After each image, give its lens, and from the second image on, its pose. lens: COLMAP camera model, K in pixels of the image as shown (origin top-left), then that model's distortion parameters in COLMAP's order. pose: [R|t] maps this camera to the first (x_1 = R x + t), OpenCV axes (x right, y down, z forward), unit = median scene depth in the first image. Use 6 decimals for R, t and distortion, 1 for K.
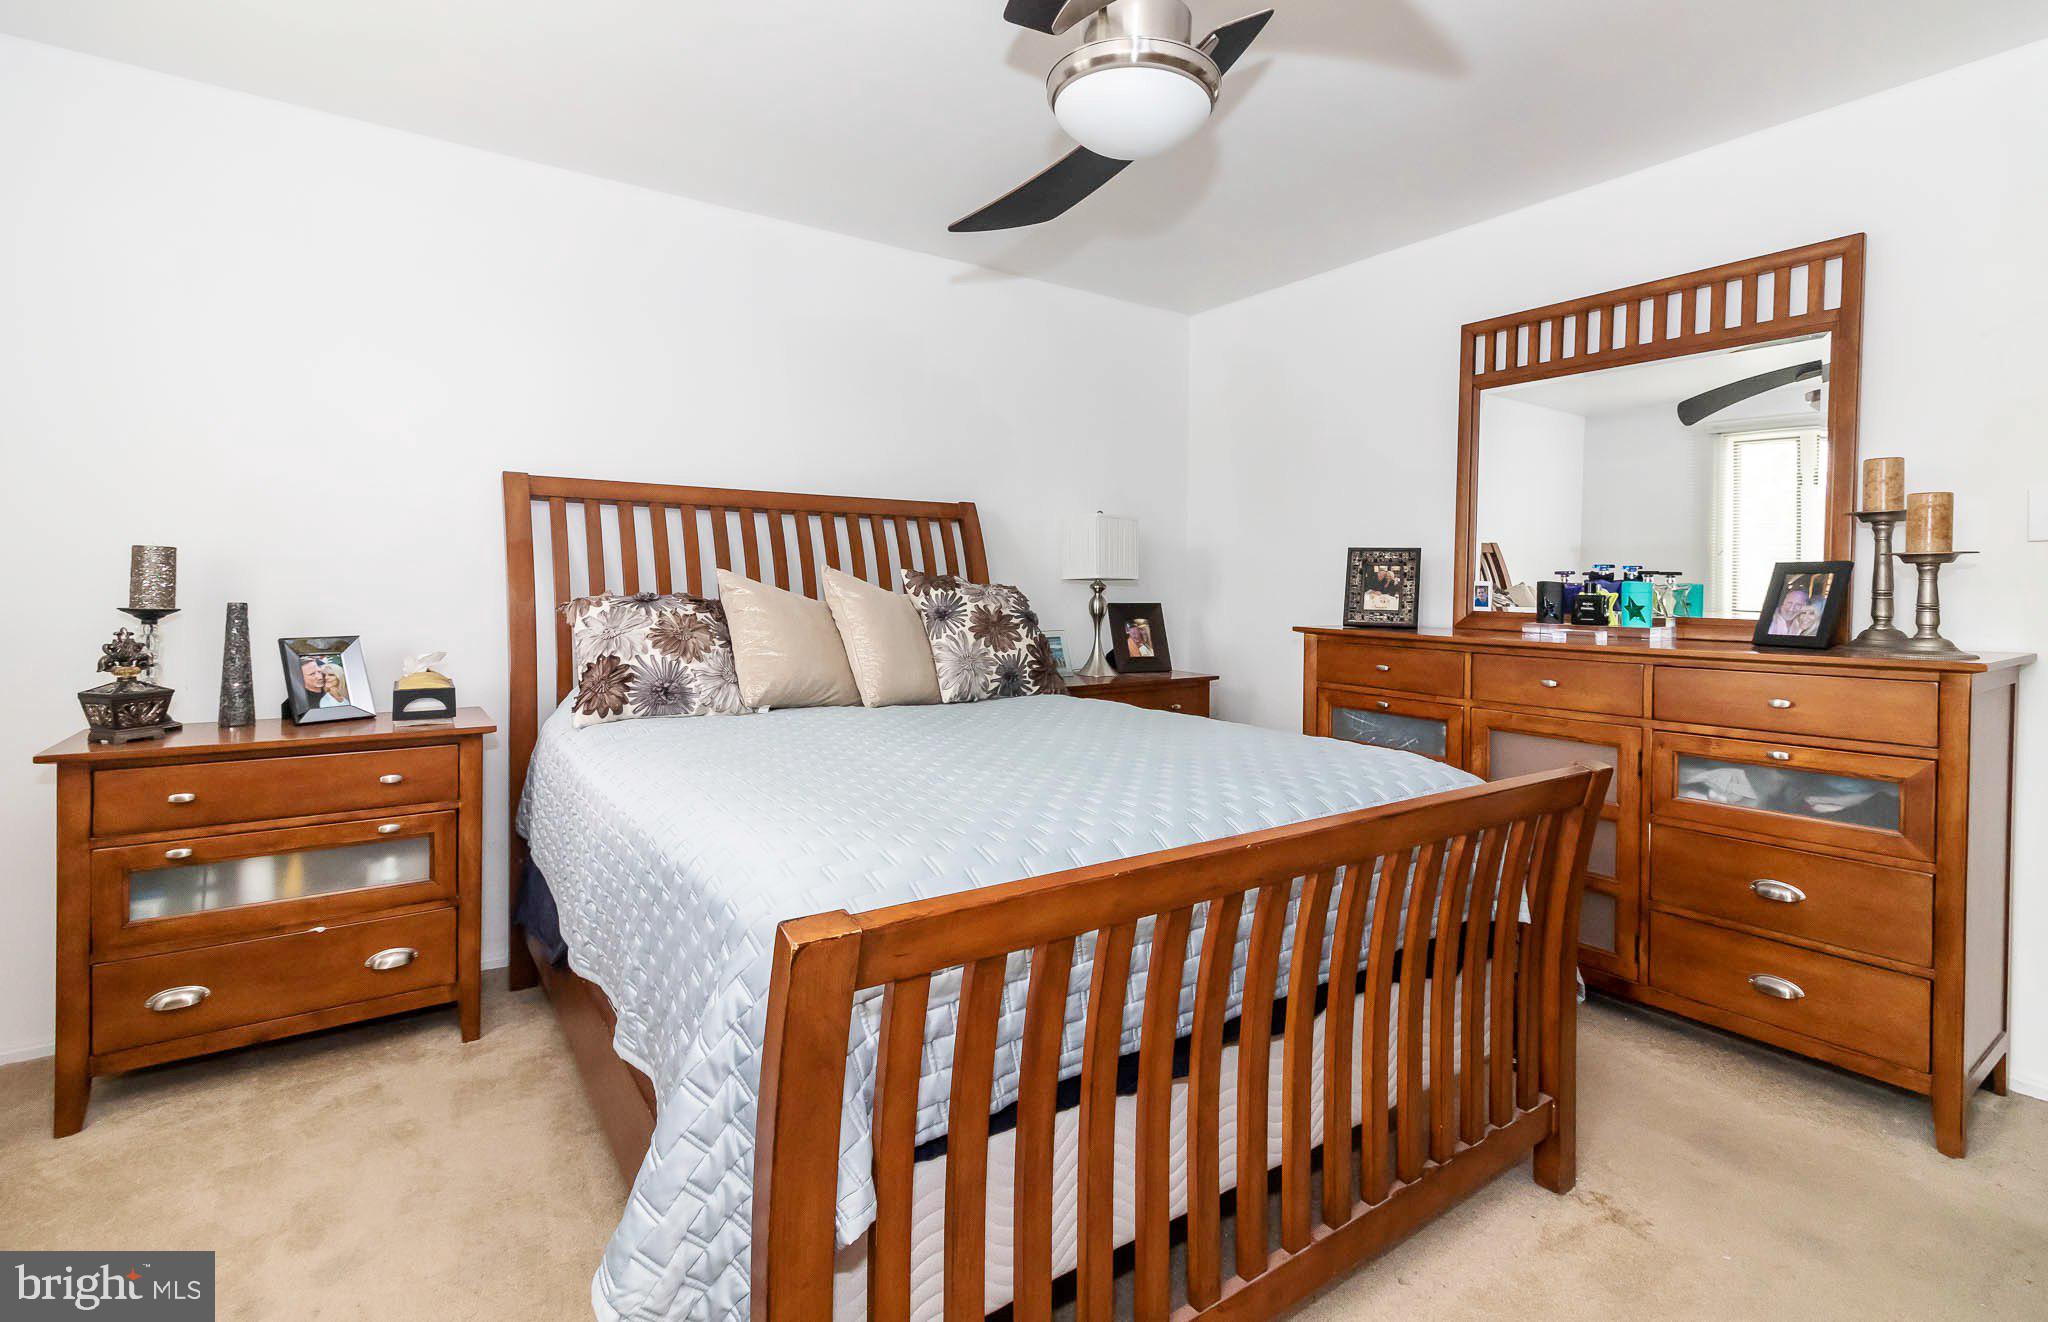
lens RADIAL K [[944.5, 0, 1044.5], [0, 944.5, 584.2], [0, 0, 1]] dist [0.000437, 0.000284]
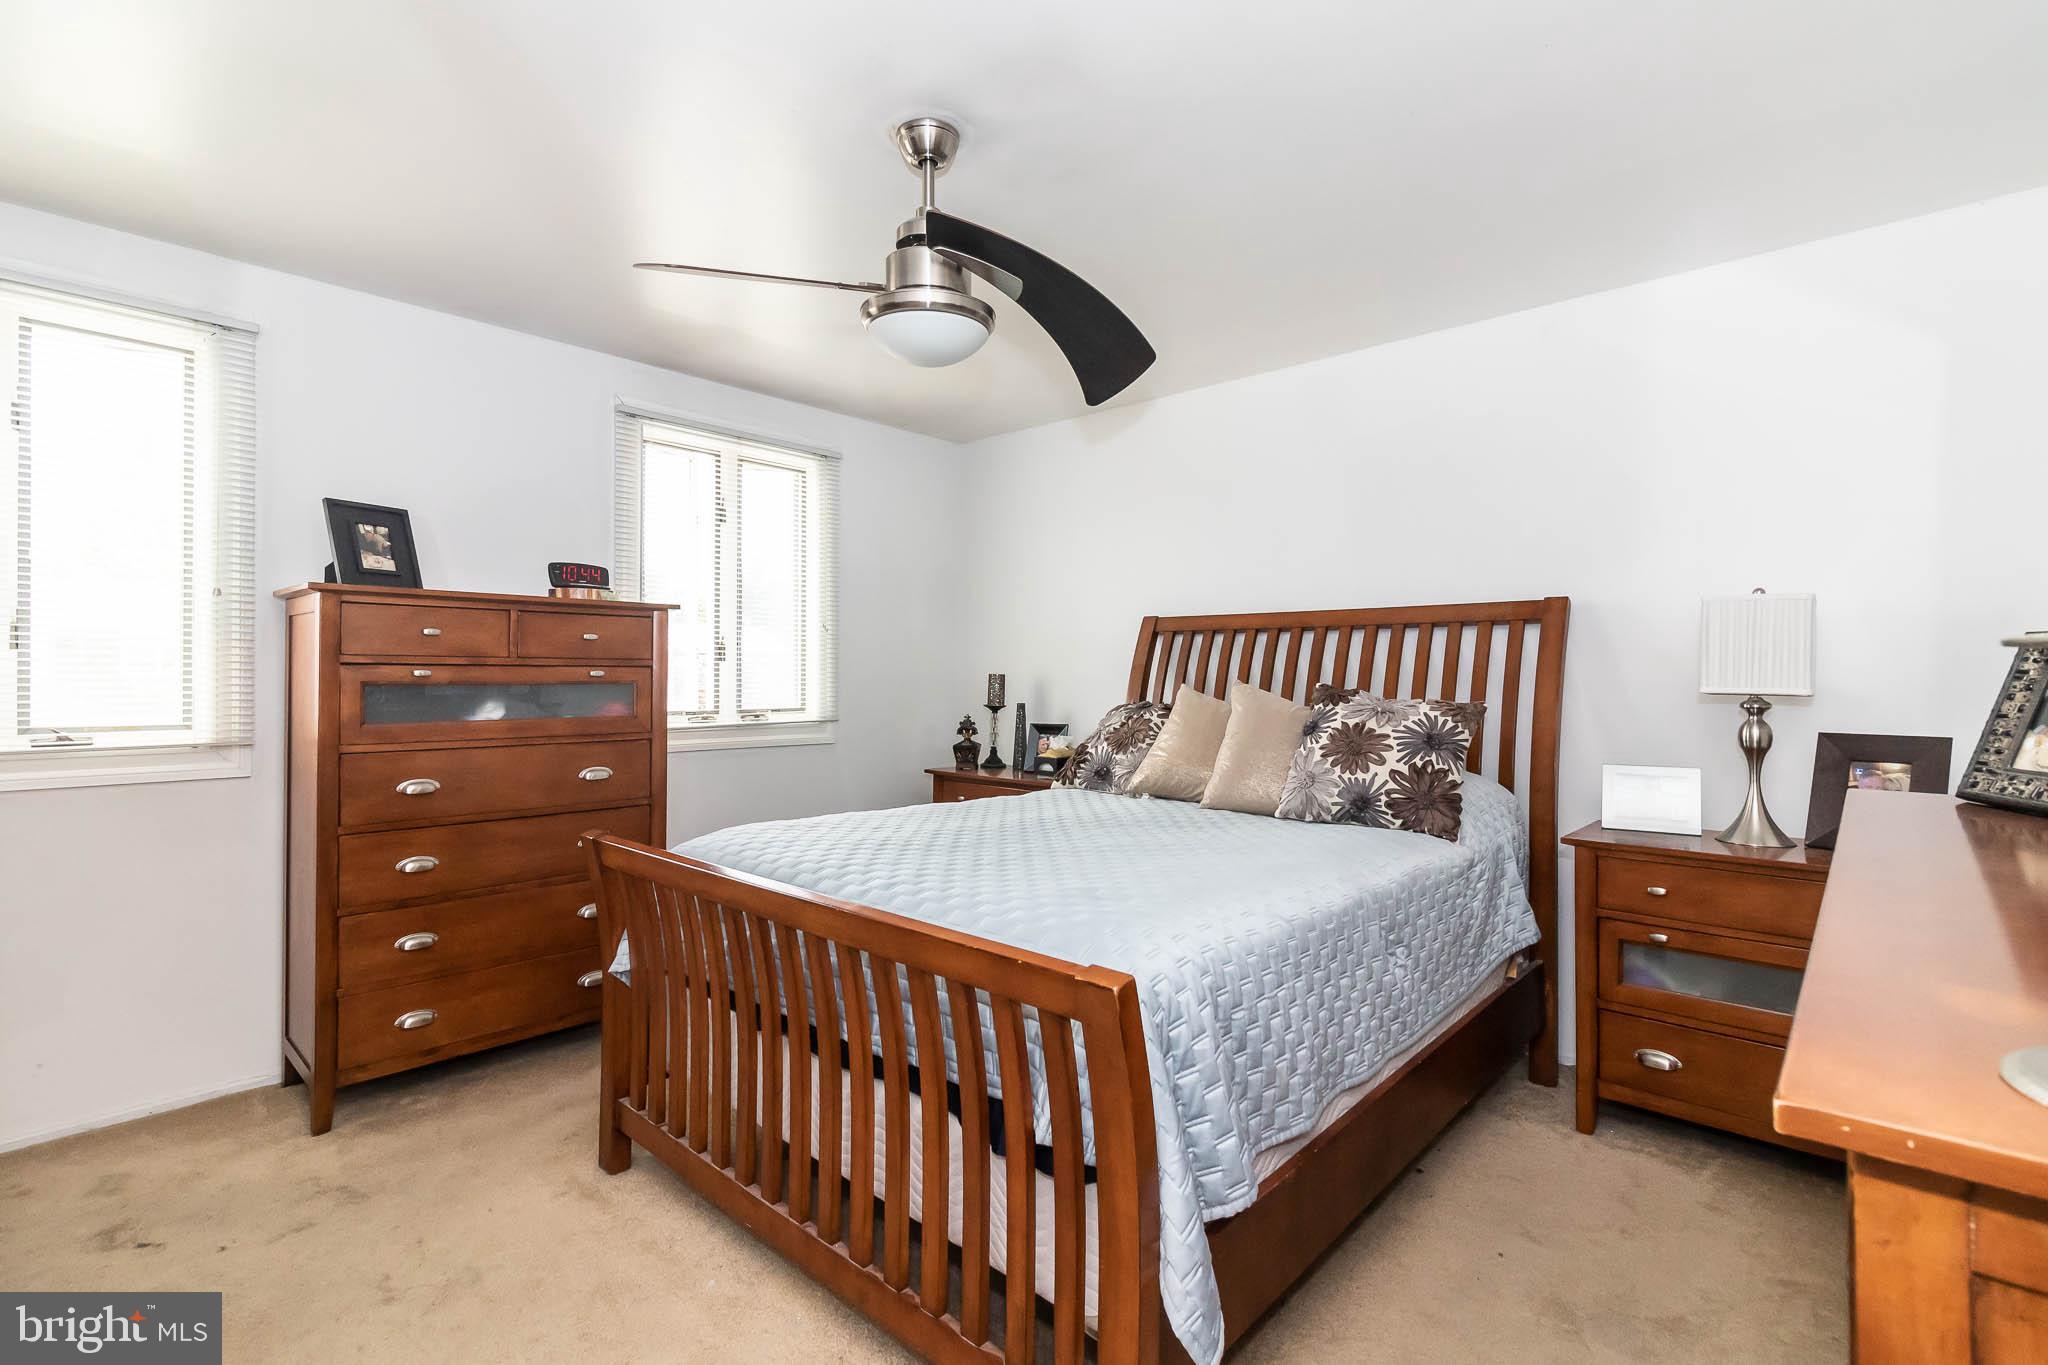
lens RADIAL K [[927.5, 0, 1024.8], [0, 927.5, 679.9], [0, 0, 1]] dist [0.001054, 0.000045]
pose [[0.204752, -0.009082, -0.978772, 0.764621], [-0.008968, 0.999898, -0.011154, -0.005273], [0.978773, 0.011061, 0.204650, 0.517954]]
